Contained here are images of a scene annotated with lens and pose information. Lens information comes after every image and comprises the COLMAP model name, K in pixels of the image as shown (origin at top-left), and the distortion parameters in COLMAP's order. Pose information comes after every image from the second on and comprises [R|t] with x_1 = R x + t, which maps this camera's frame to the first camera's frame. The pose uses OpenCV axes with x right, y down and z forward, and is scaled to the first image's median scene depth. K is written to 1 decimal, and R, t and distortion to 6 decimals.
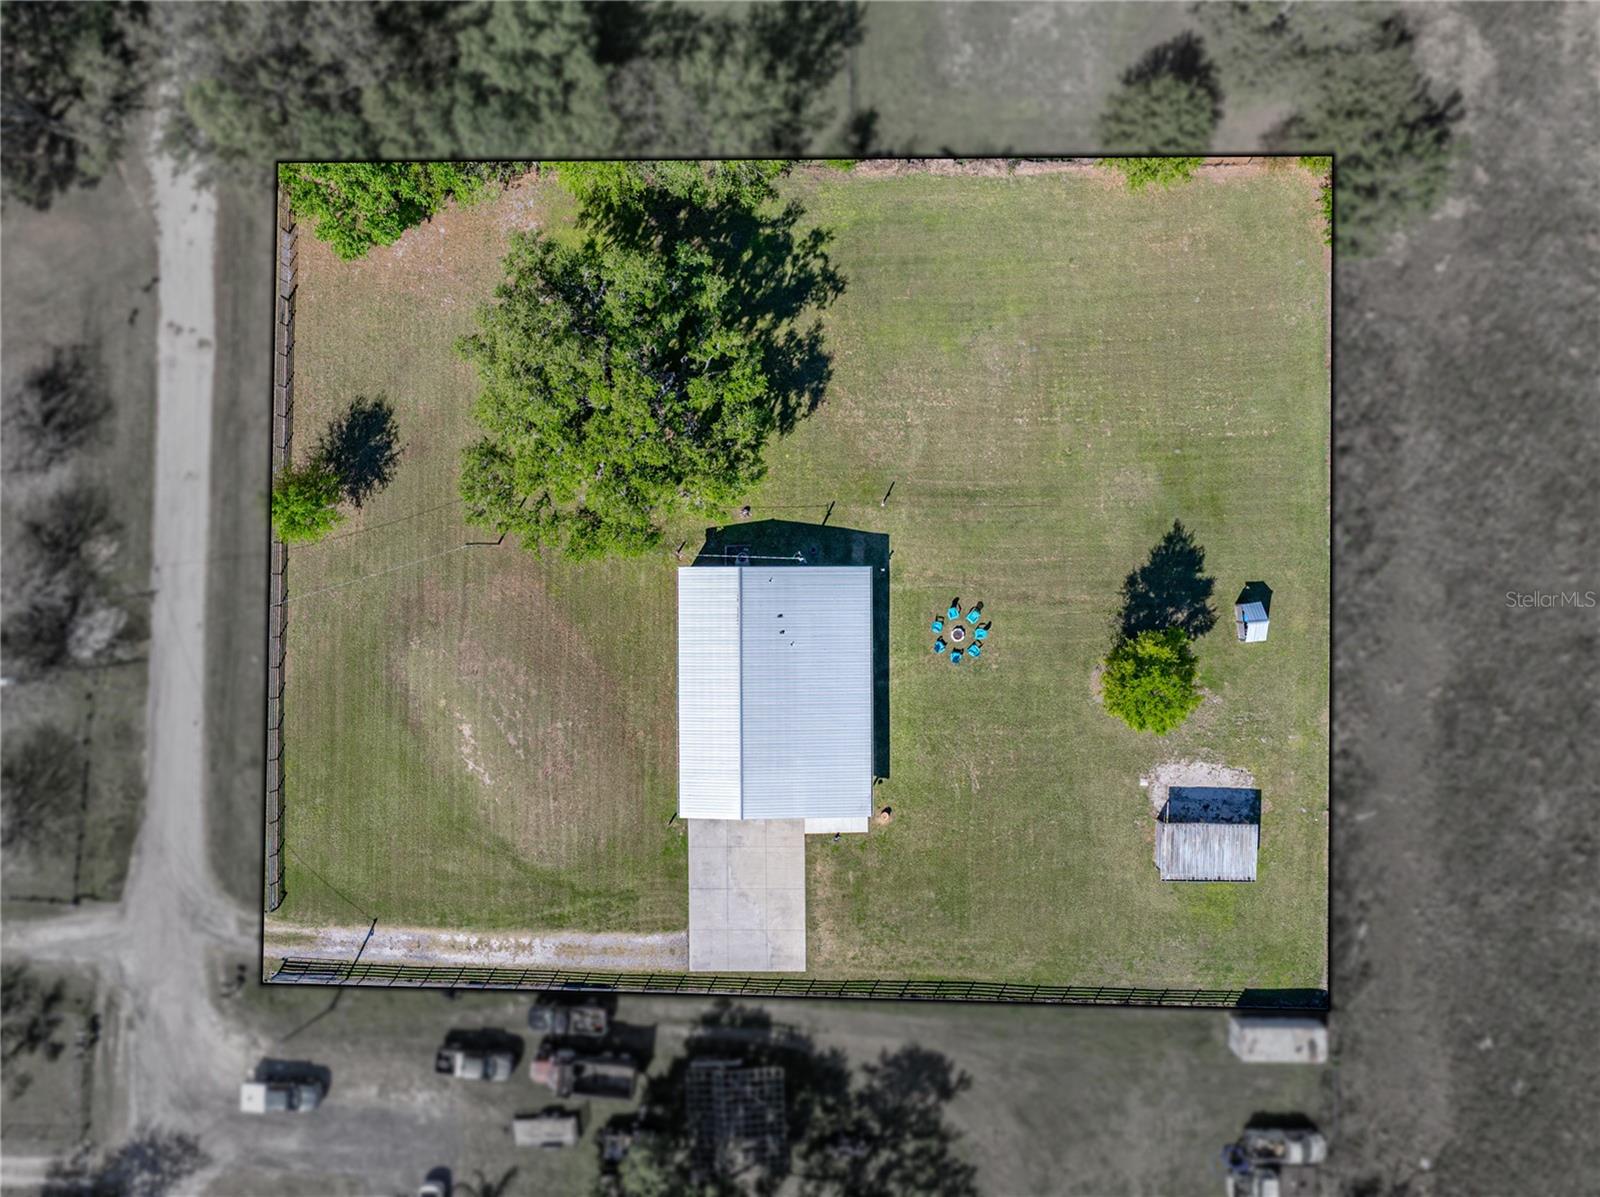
lens RADIAL K [[1123.0, 0, 798.0], [0, 1123.0, 592.5], [0, 0, 1]] dist [-0.030844, 0.012740]
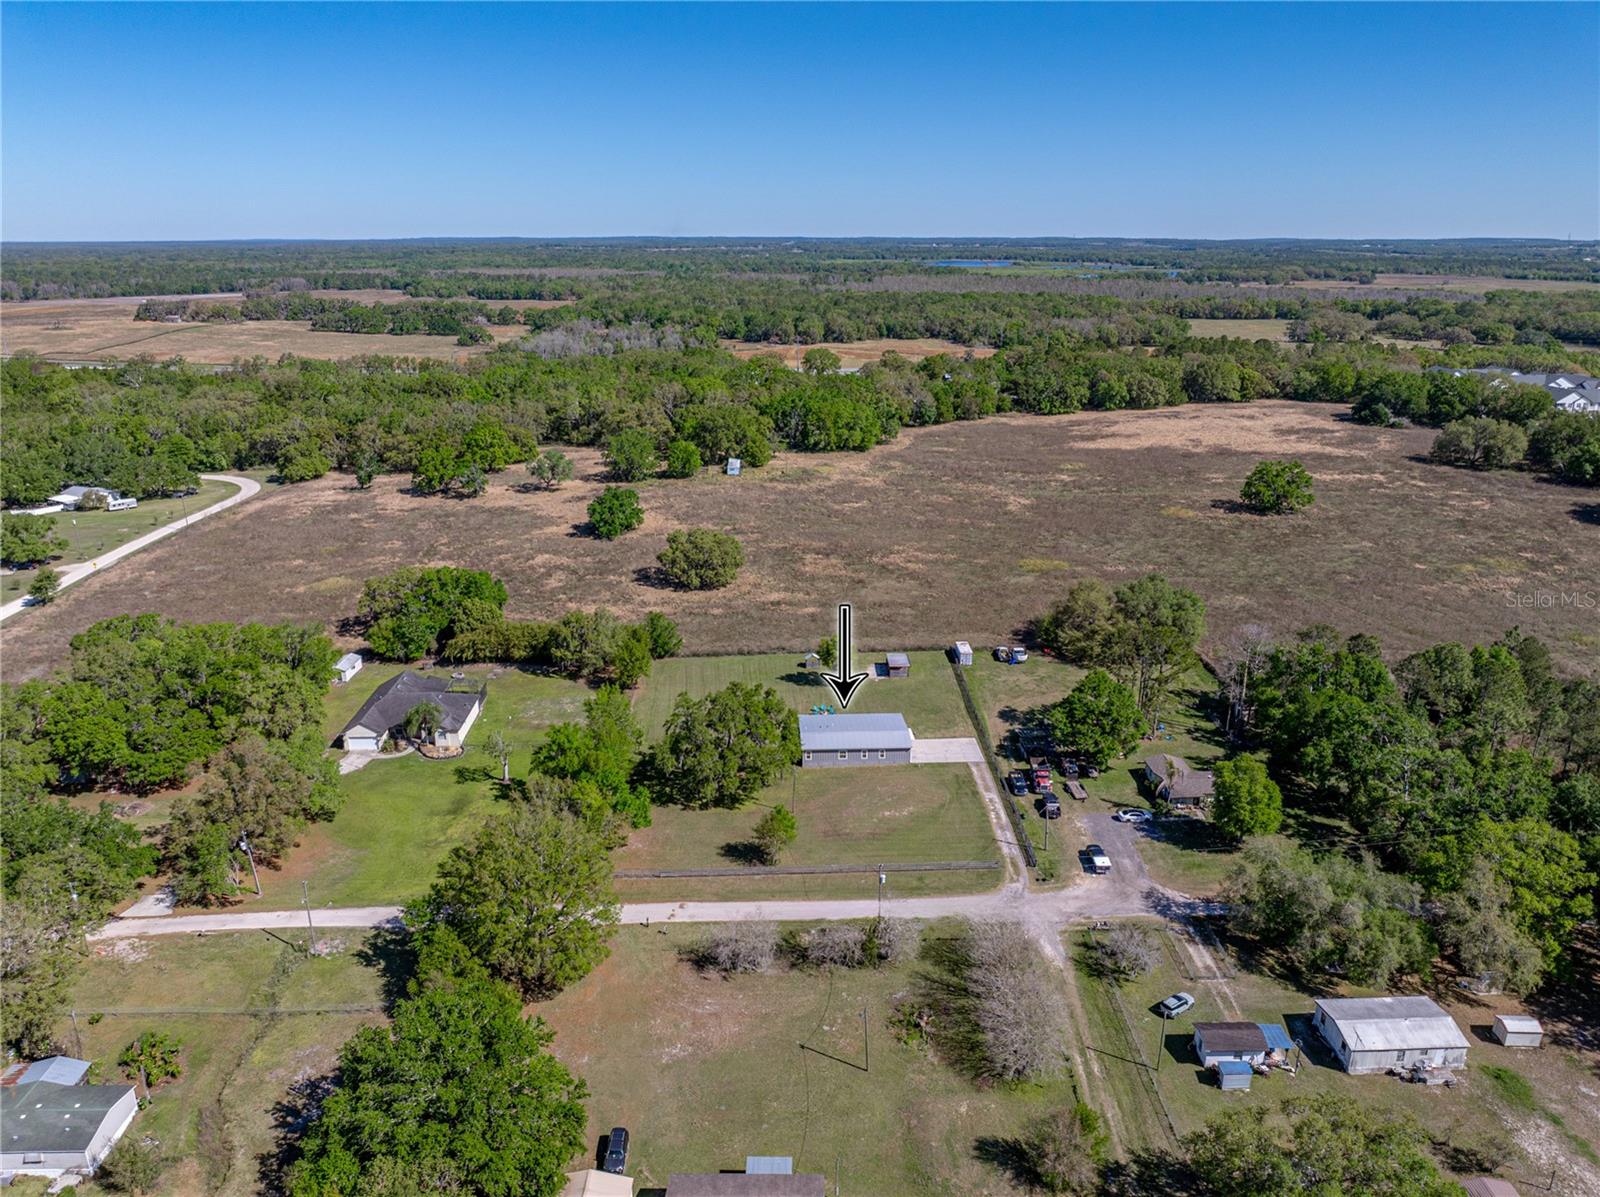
lens RADIAL K [[1123.0, 0, 798.0], [0, 1123.0, 592.5], [0, 0, 1]] dist [-0.030844, 0.012740]
pose [[-0.039024, -0.296211, 0.954325, -2.070953], [0.999238, -0.012639, 0.036937, -0.104412], [0.001120, 0.955039, 0.296478, 0.032881]]
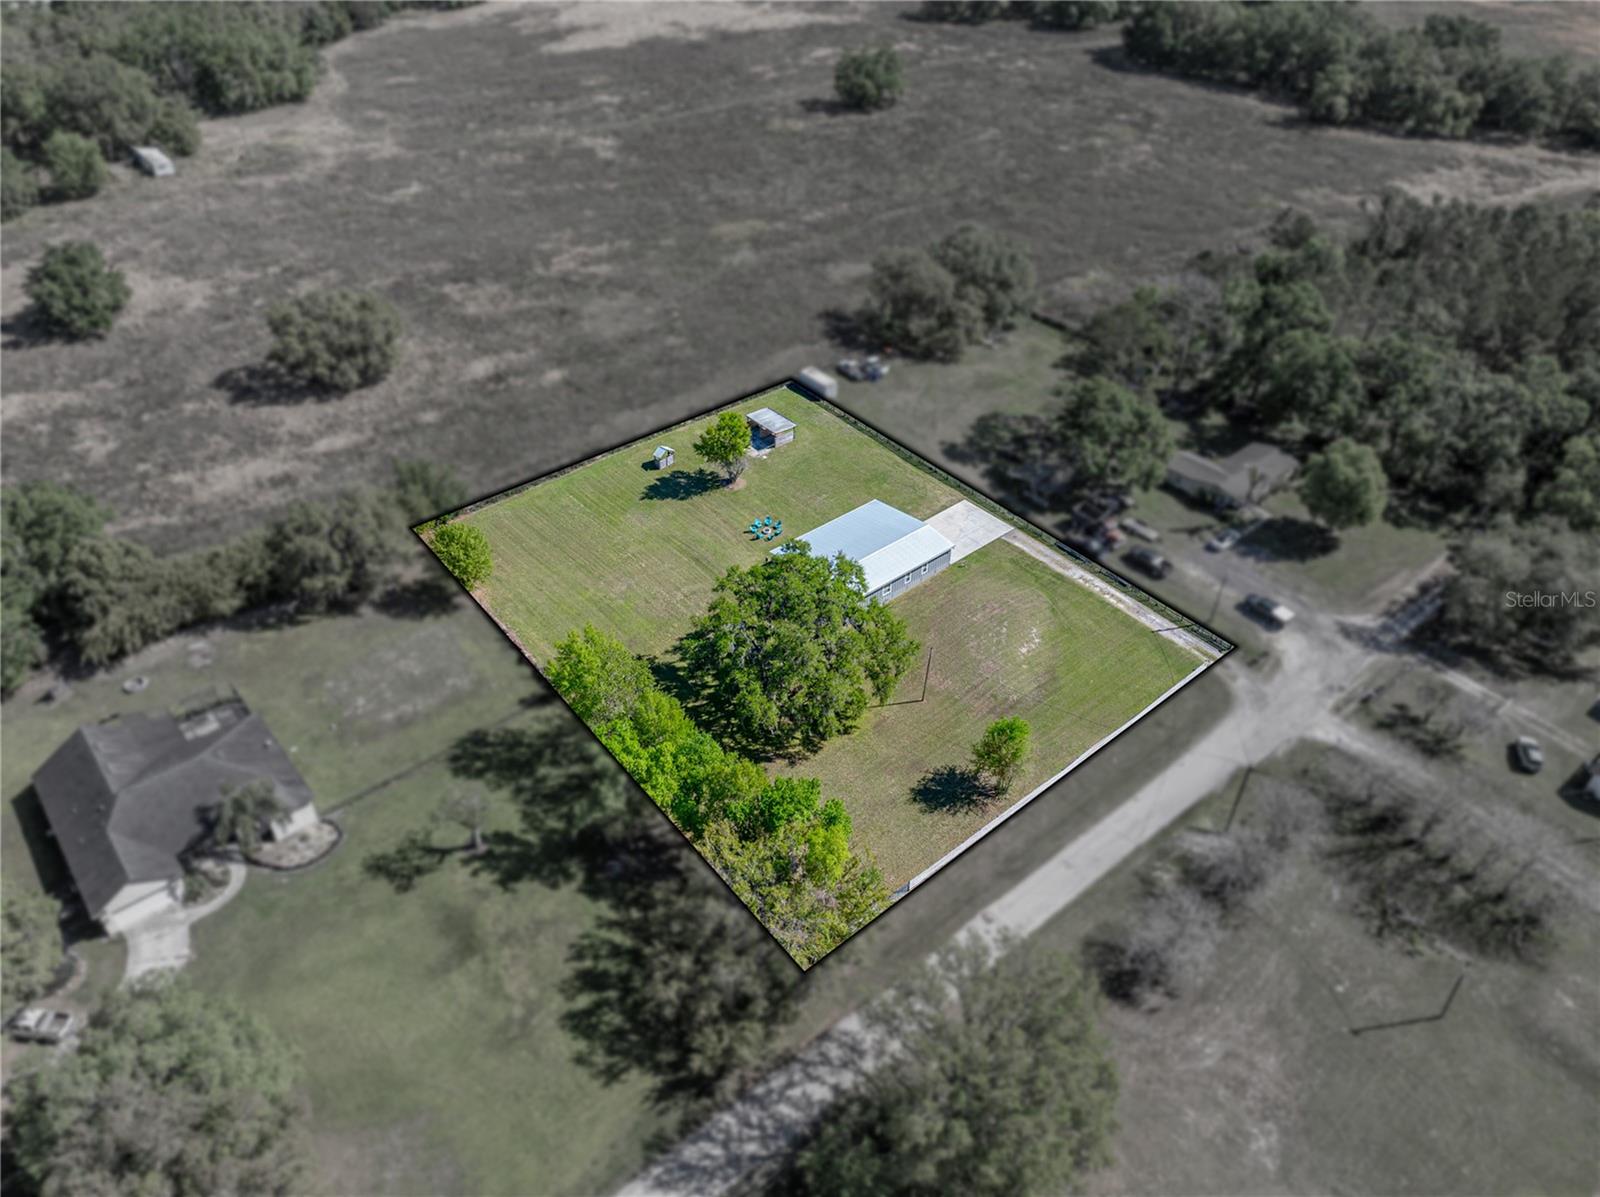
lens RADIAL K [[1123.0, 0, 798.0], [0, 1123.0, 592.5], [0, 0, 1]] dist [-0.030844, 0.012740]
pose [[-0.654088, -0.459780, 0.600643, -0.963880], [0.756411, -0.393961, 0.522148, -0.860111], [-0.003443, 0.795863, 0.605467, 0.027661]]
